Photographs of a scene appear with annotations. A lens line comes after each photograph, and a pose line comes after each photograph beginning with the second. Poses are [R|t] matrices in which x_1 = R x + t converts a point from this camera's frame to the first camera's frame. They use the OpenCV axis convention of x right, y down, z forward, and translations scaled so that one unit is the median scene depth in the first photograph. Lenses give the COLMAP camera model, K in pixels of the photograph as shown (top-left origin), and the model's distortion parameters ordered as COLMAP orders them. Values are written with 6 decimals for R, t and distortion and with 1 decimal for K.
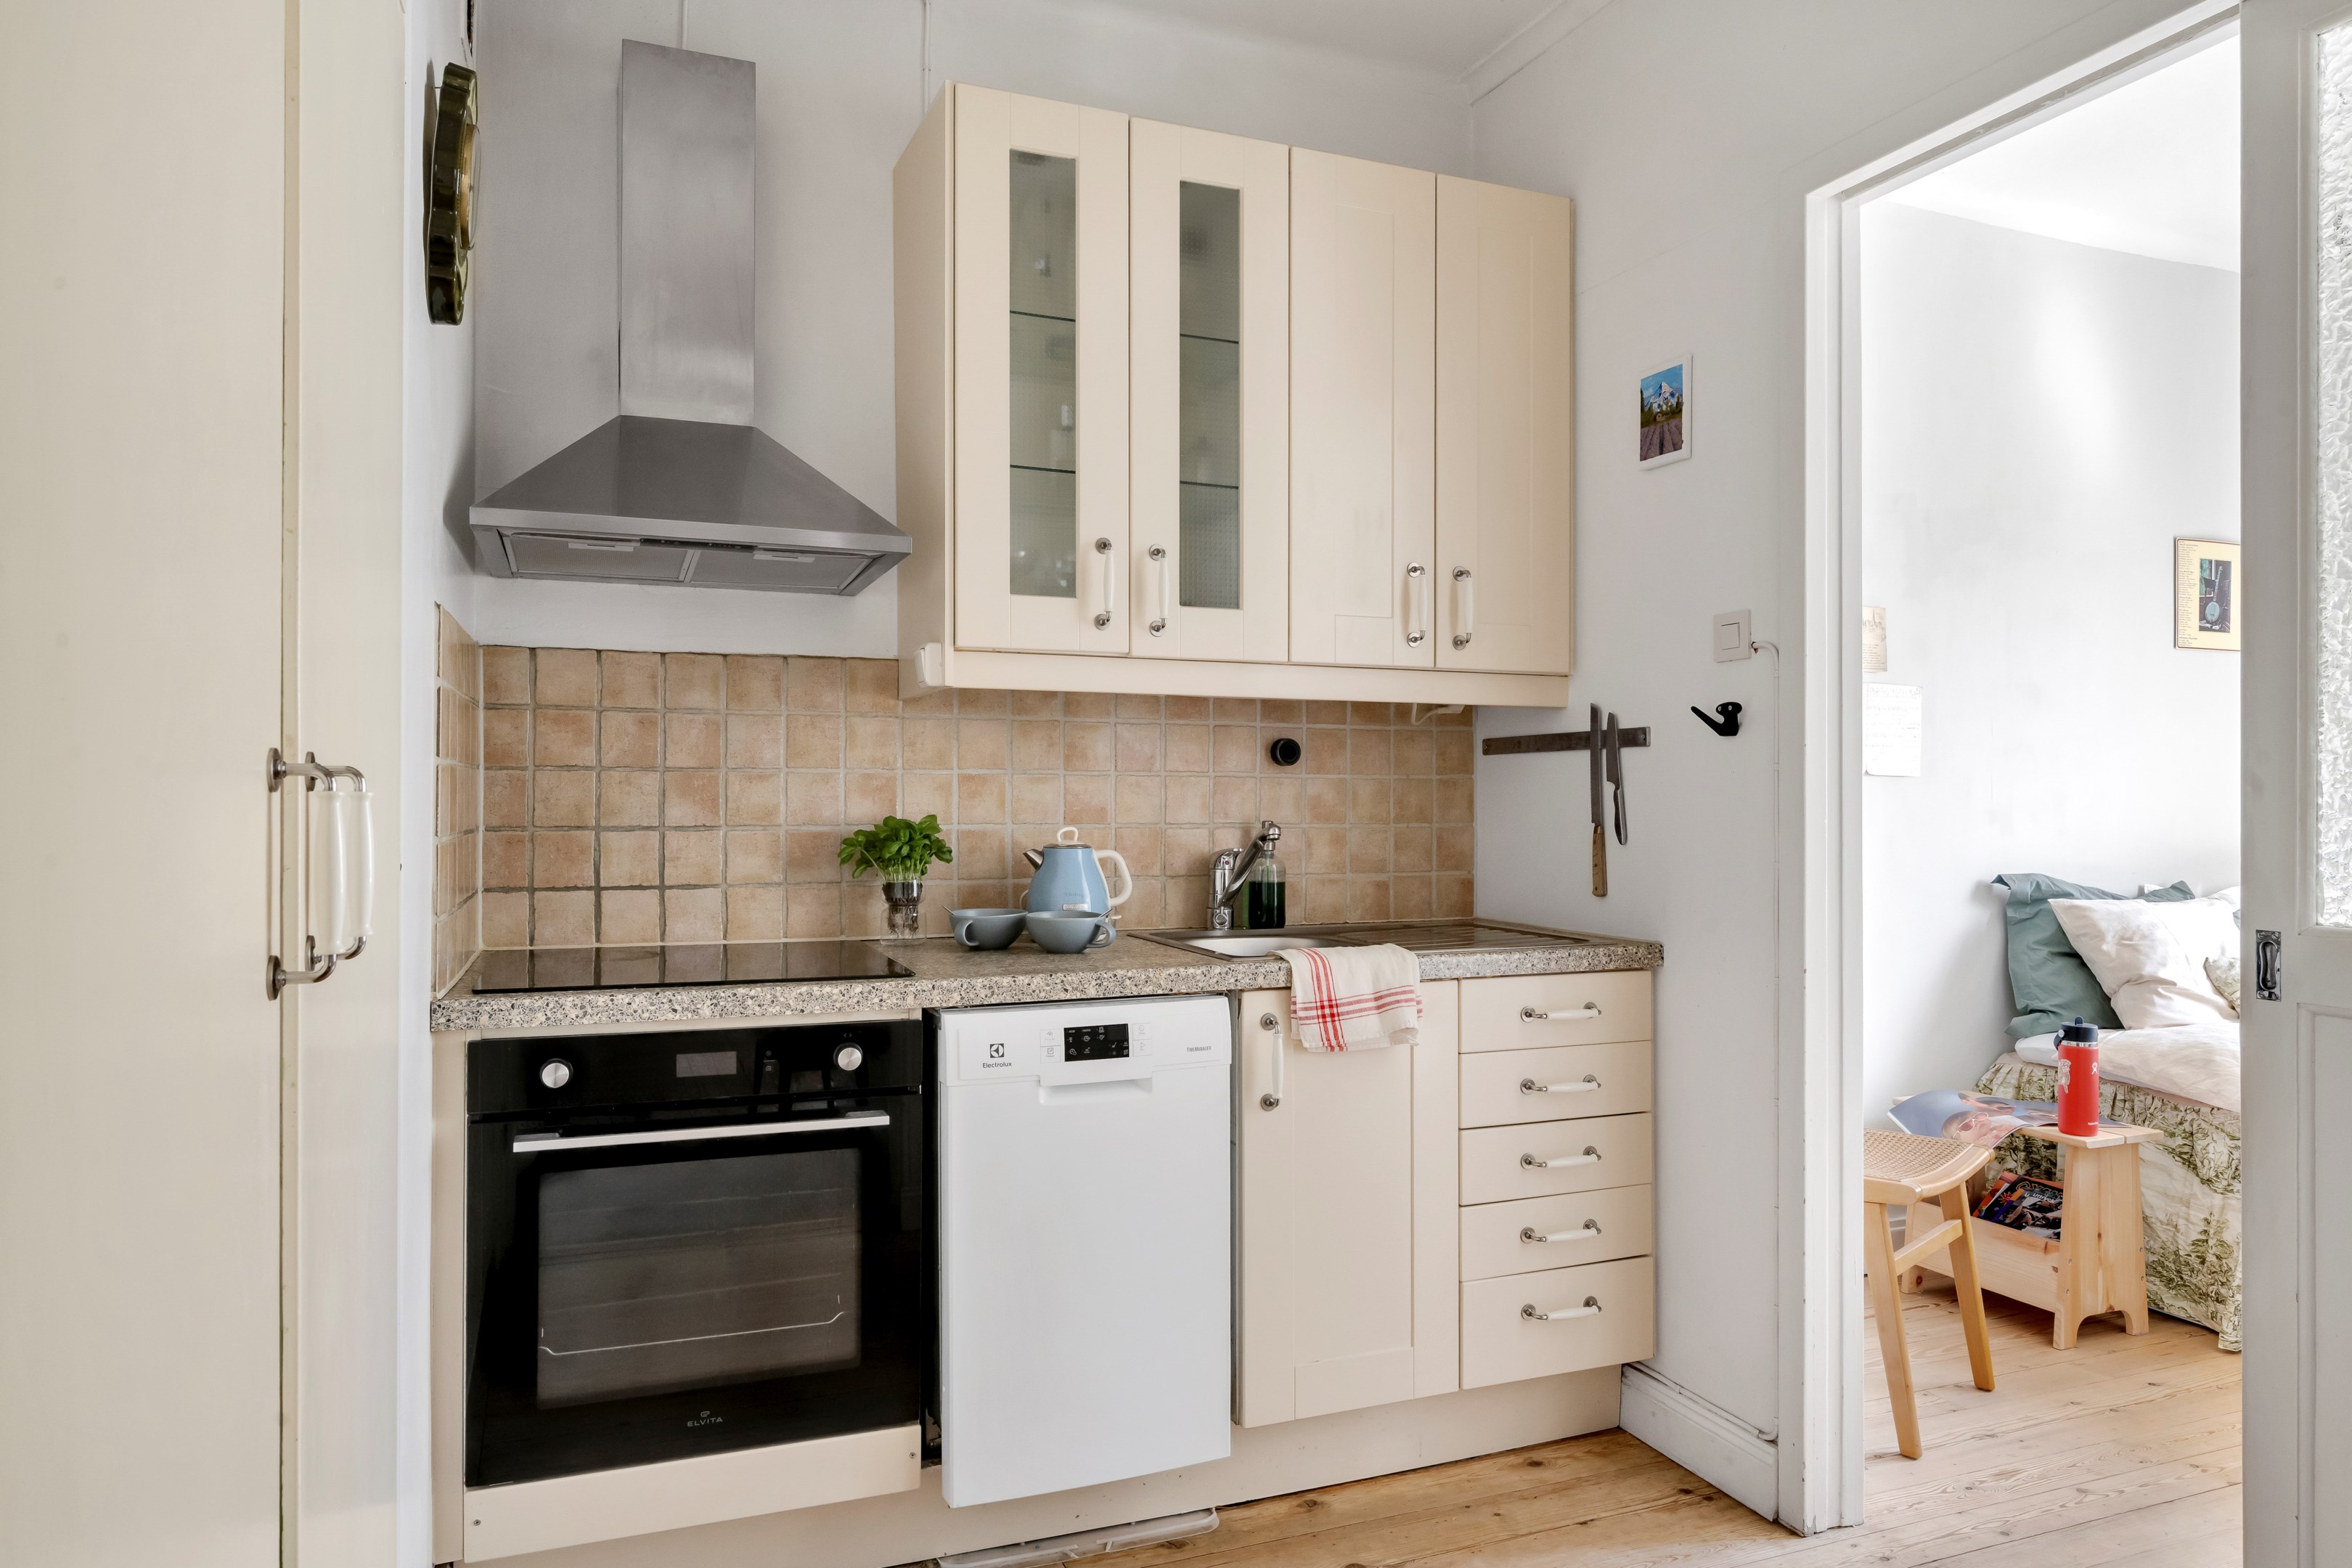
lens RADIAL K [[1464.7, 0, 1208.1], [0, 1464.7, 789.6], [0, 0, 1]] dist [-0.001295, -0.000464]
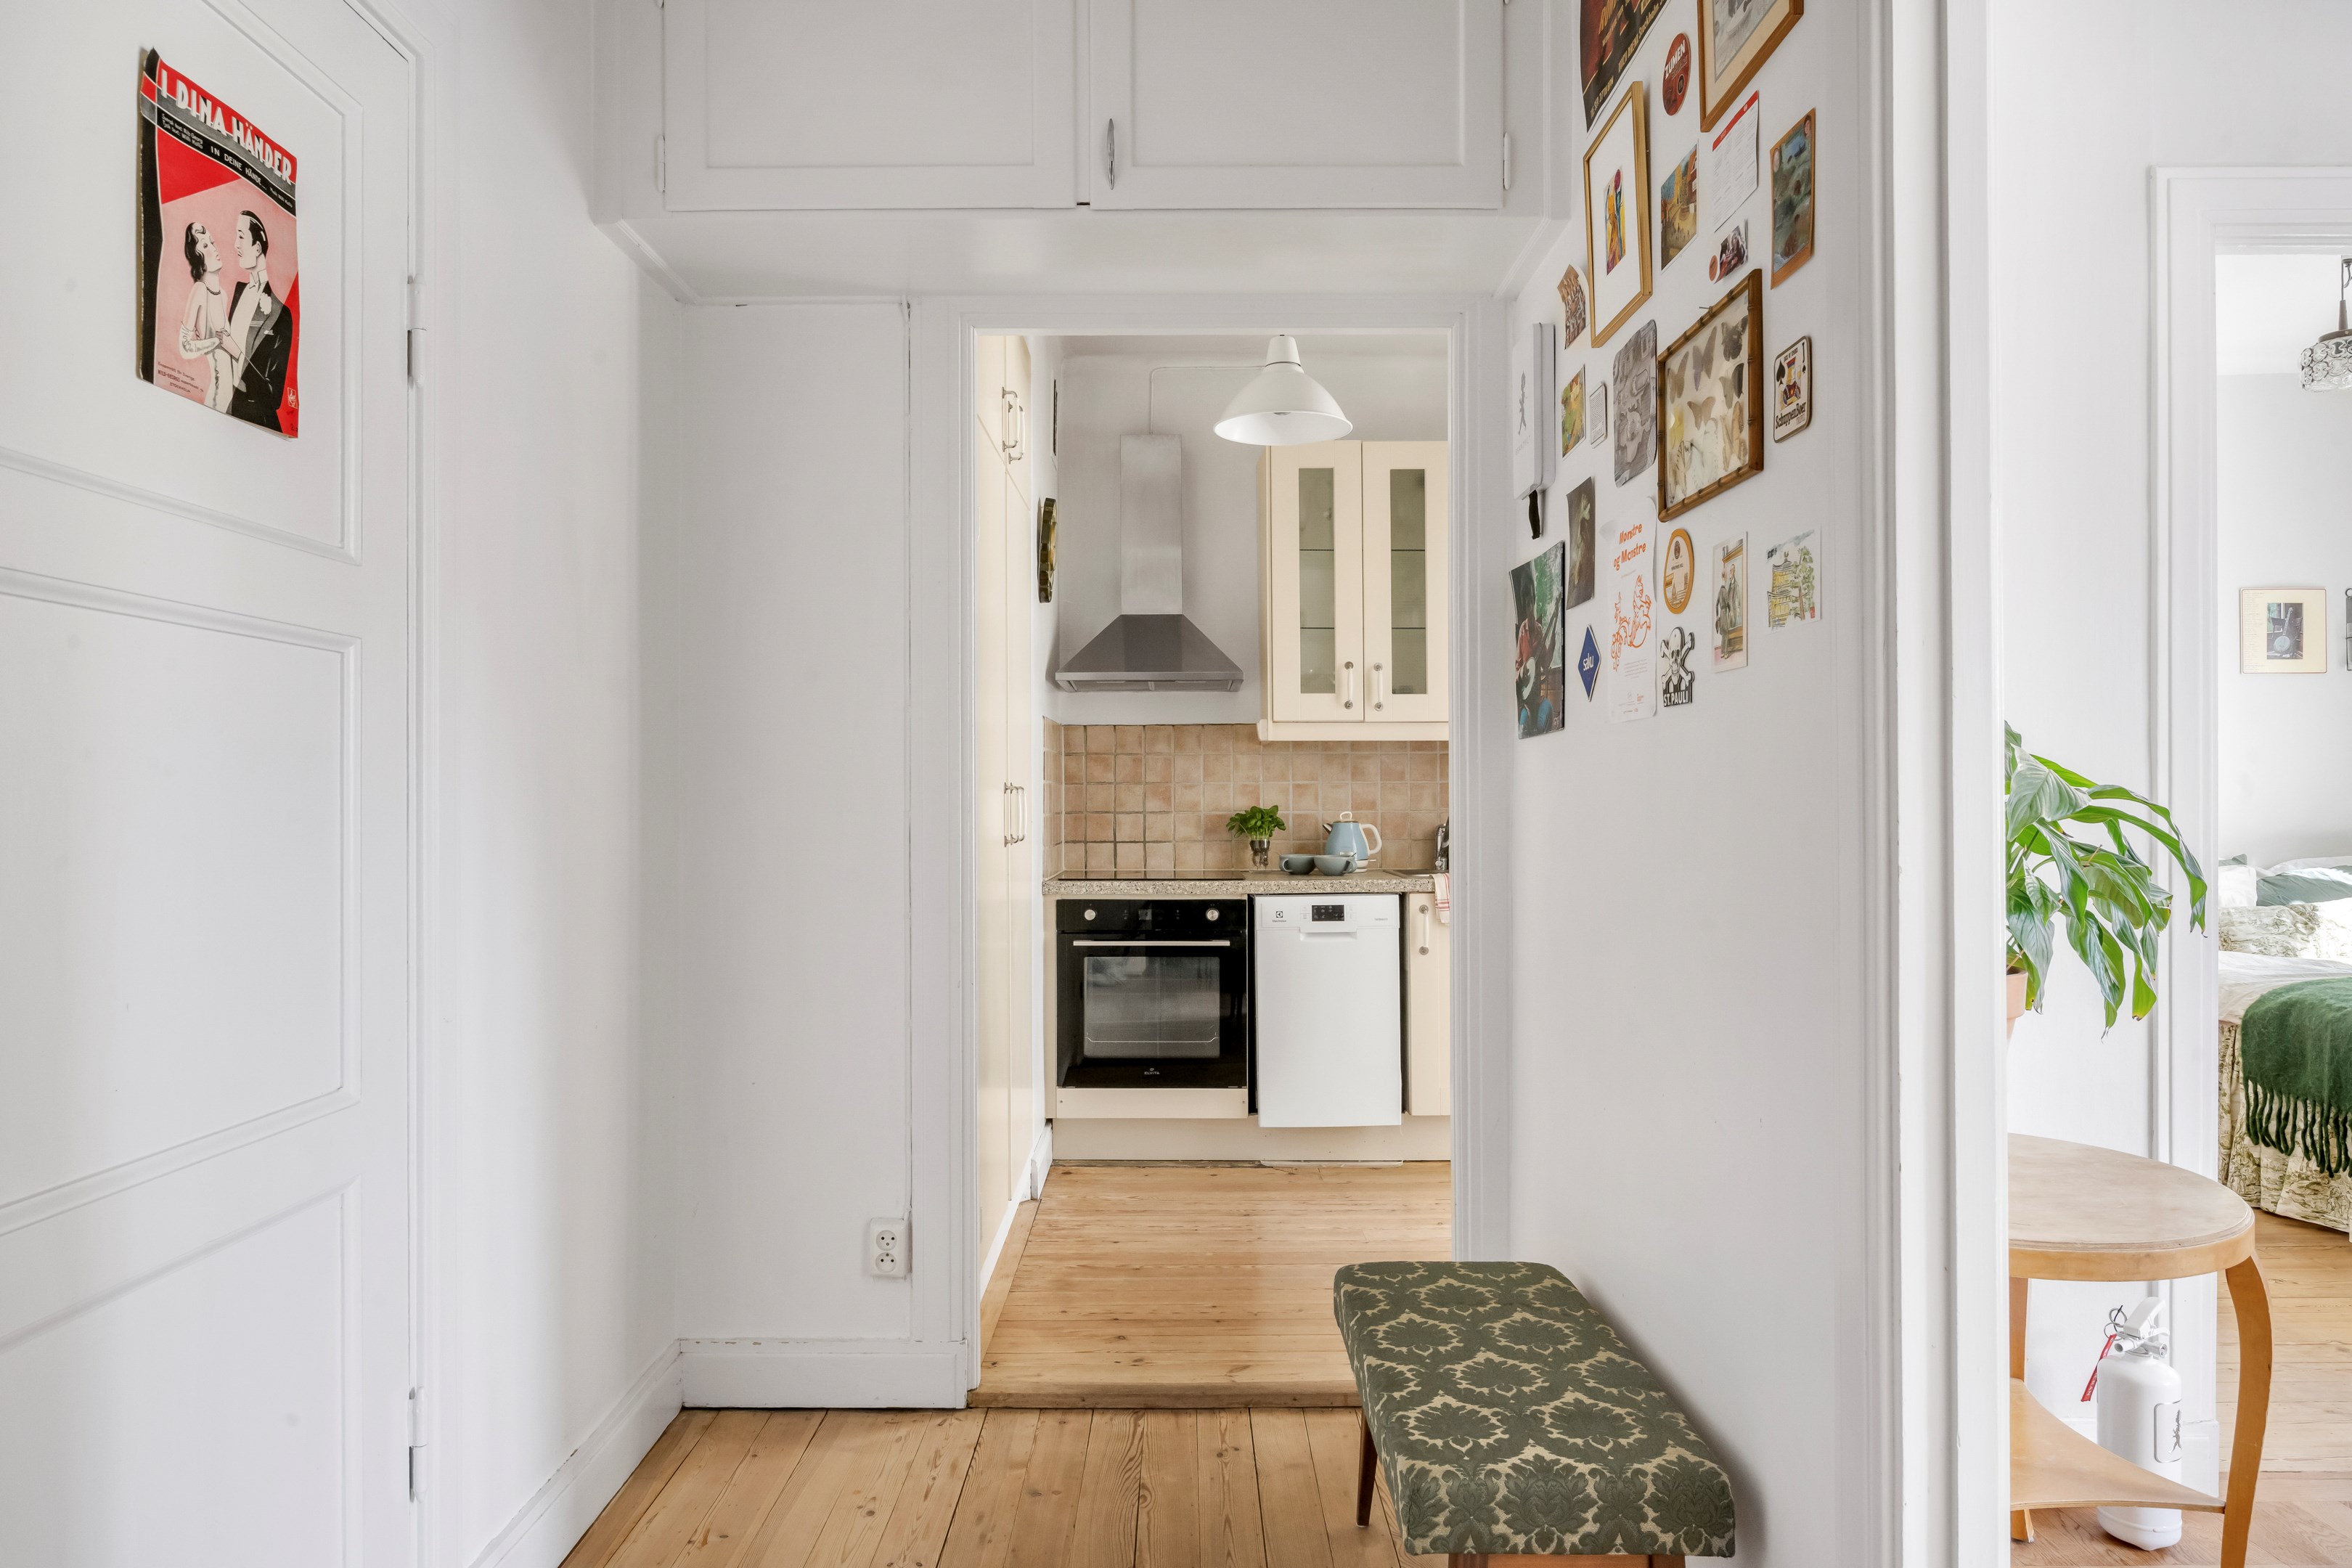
lens RADIAL K [[1464.7, 0, 1208.1], [0, 1464.7, 789.6], [0, 0, 1]] dist [-0.001295, -0.000464]
pose [[0.929846, -0.009732, -0.367819, 0.441663], [0.008973, 0.999953, -0.003775, 0.003189], [0.367838, 0.000210, 0.929890, -0.825630]]
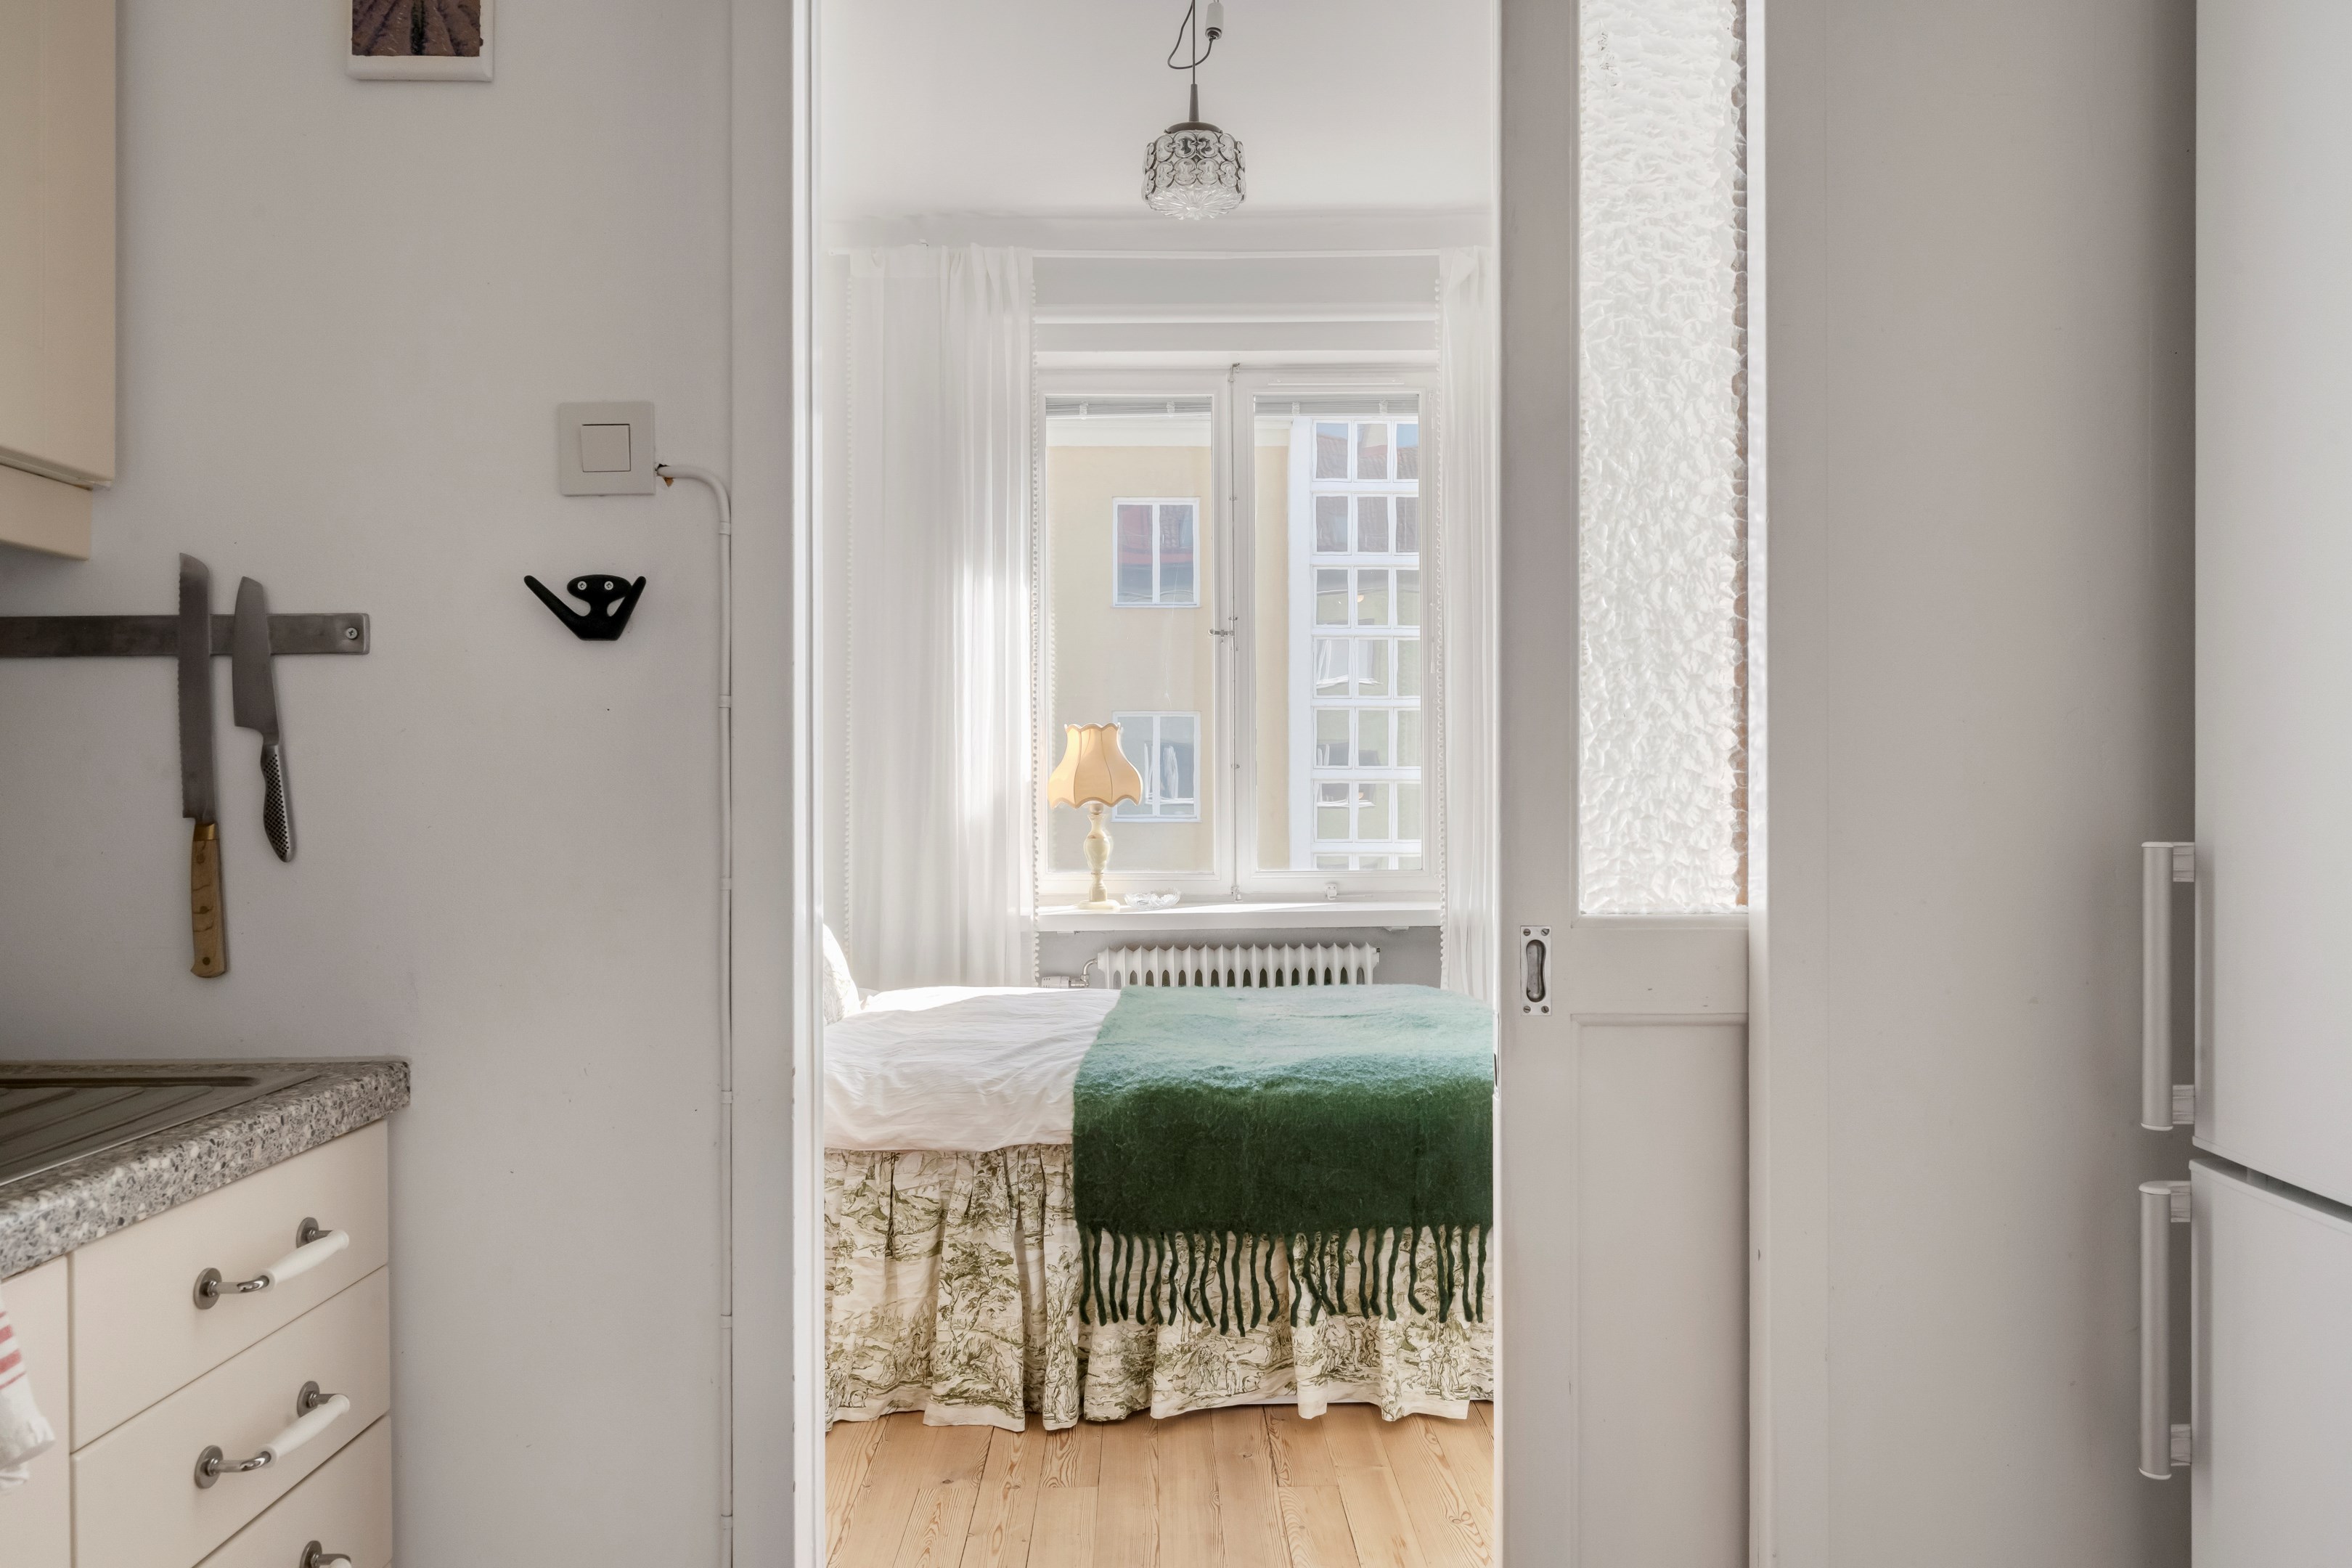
lens RADIAL K [[1583.7, 0, 1166.2], [0, 1583.7, 789.7], [0, 0, 1]] dist [-0.001154, -0.001447]
pose [[0.385341, -0.002882, 0.922770, -0.077167], [0.002374, 0.999995, 0.002132, 0.014375], [-0.922771, 0.001370, 0.385346, 0.546843]]
